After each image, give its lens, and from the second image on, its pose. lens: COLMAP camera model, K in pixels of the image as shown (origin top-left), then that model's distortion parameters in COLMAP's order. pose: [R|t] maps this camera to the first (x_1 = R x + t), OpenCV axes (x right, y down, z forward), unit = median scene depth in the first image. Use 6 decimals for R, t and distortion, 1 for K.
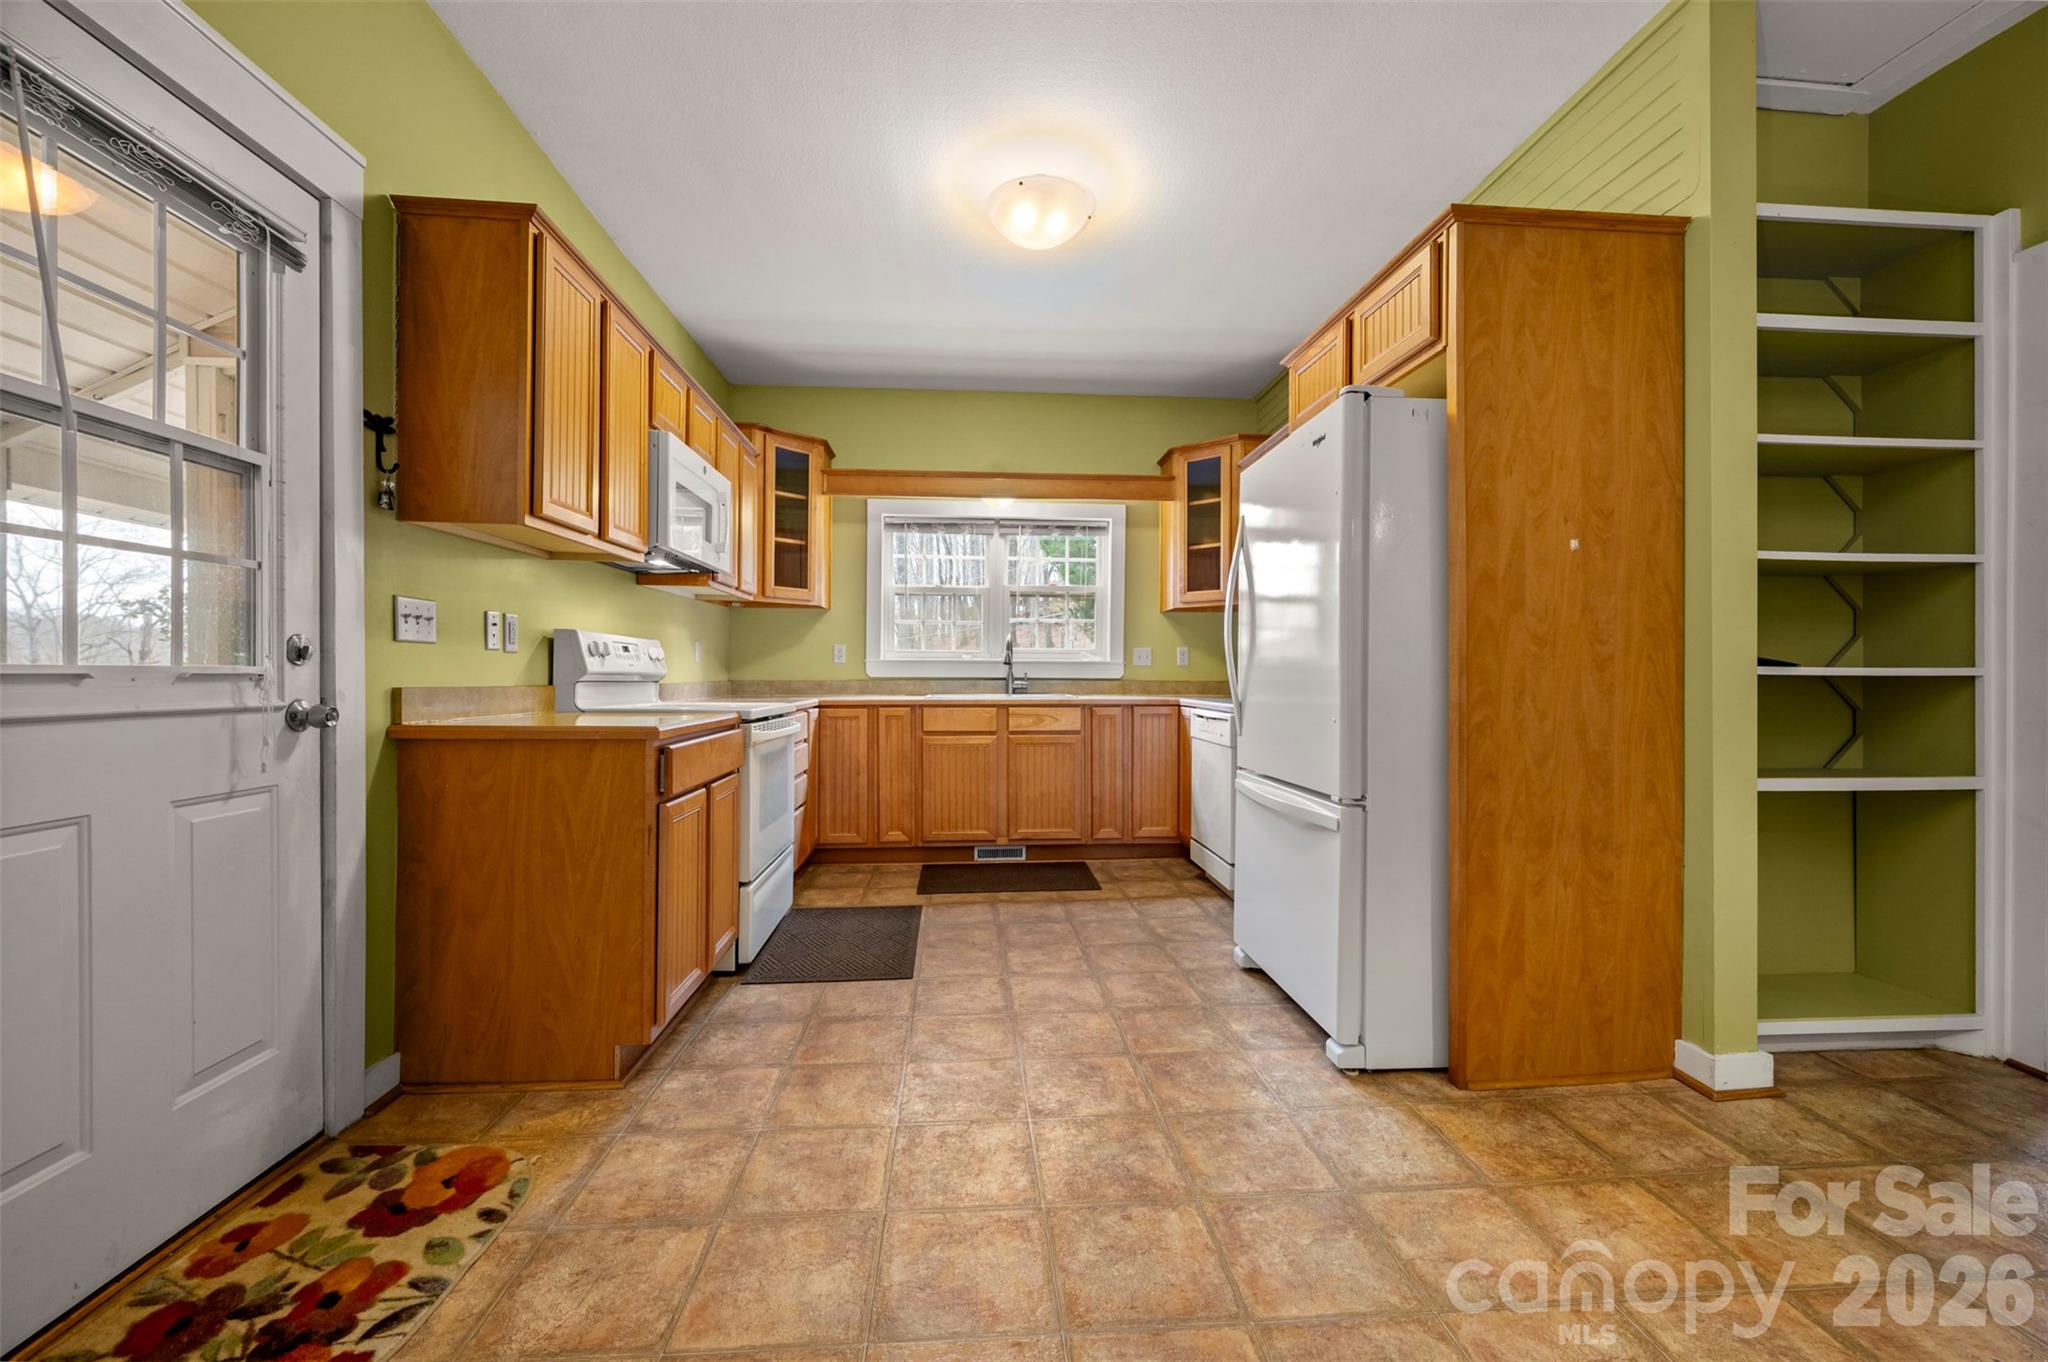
lens RADIAL K [[812.1, 0, 1026.5], [0, 812.1, 675.5], [0, 0, 1]] dist [-0.000629, -0.000161]
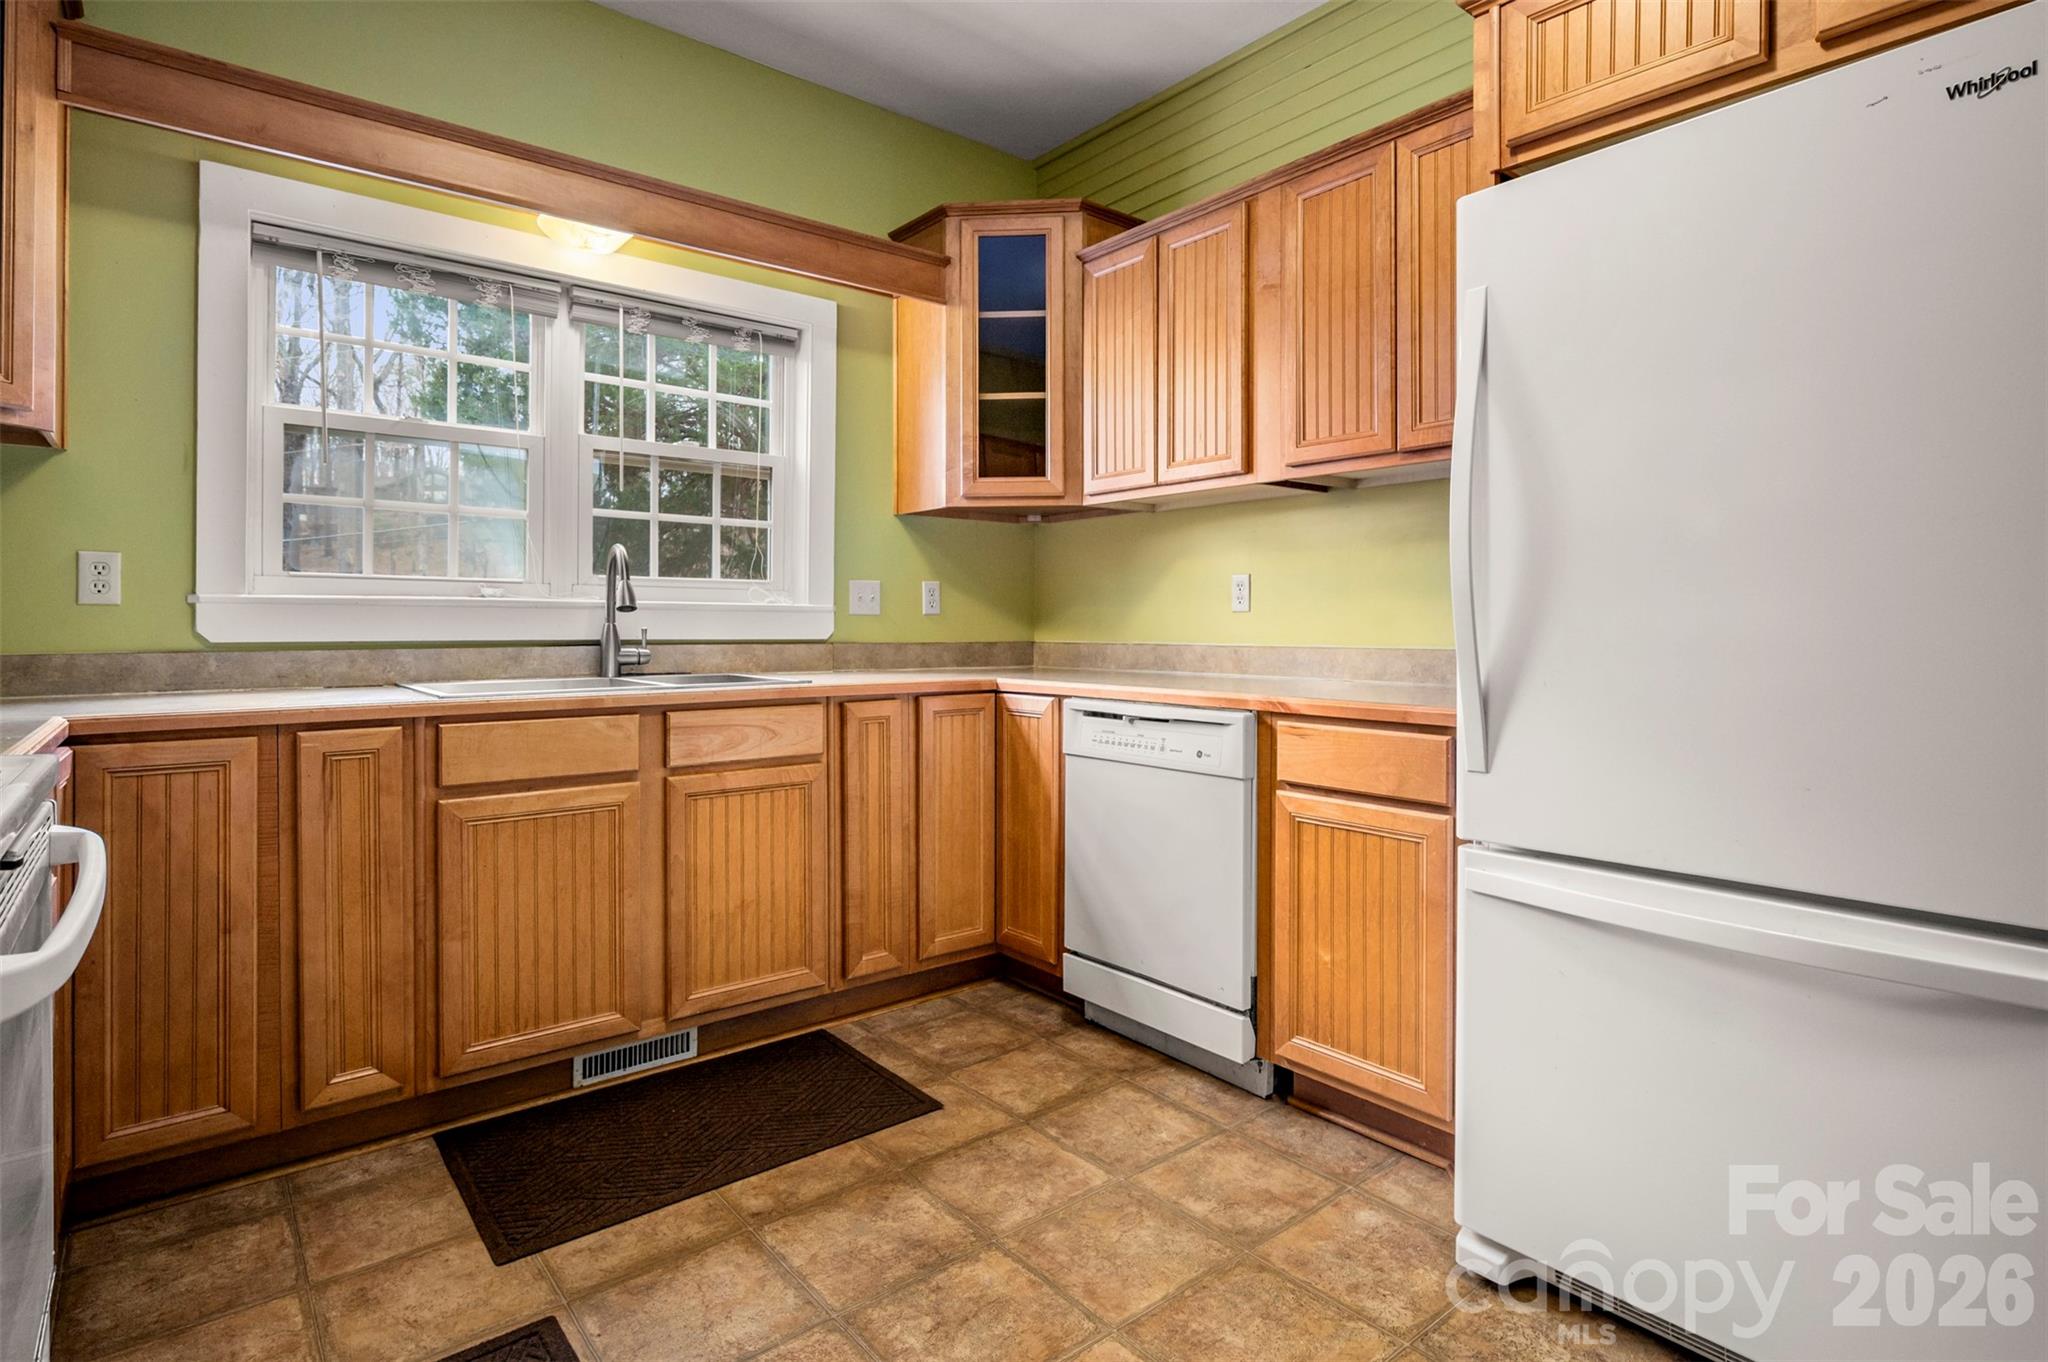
lens RADIAL K [[1058.7, 0, 1057.4], [0, 1058.7, 630.0], [0, 0, 1]] dist [0.001700, 0.000187]
pose [[0.813968, -0.004622, 0.580892, -0.179302], [0.002244, 0.999986, 0.004811, -0.006168], [-0.580906, -0.002612, 0.813967, 0.431404]]
